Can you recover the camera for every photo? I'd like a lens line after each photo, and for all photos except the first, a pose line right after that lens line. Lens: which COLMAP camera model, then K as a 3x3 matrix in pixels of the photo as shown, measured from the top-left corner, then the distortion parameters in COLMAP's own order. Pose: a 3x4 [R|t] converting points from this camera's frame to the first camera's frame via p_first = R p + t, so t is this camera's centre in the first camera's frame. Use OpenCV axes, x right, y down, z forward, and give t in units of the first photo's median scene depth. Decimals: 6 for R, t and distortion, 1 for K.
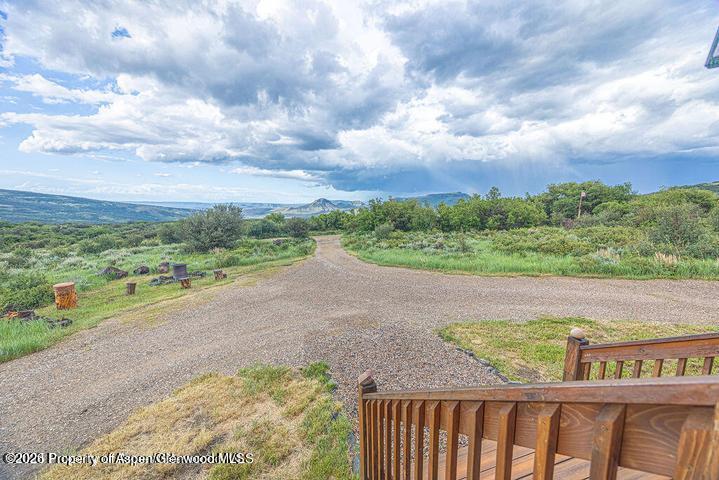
lens RADIAL K [[264.5, 0, 360.5], [0, 264.5, 242.1], [0, 0, 1]] dist [0.041681, -0.005532]
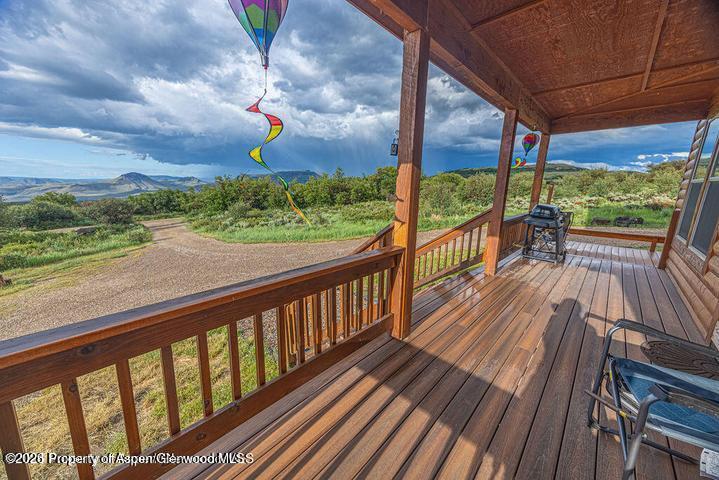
lens RADIAL K [[276.3, 0, 359.5], [0, 276.3, 240.0], [0, 0, 1]] dist [0.039932, -0.000232]
pose [[0.862221, -0.103653, 0.495813, -0.055205], [0.071019, 0.993908, 0.084280, 0.012104], [-0.501529, -0.037456, 0.864330, -0.099323]]
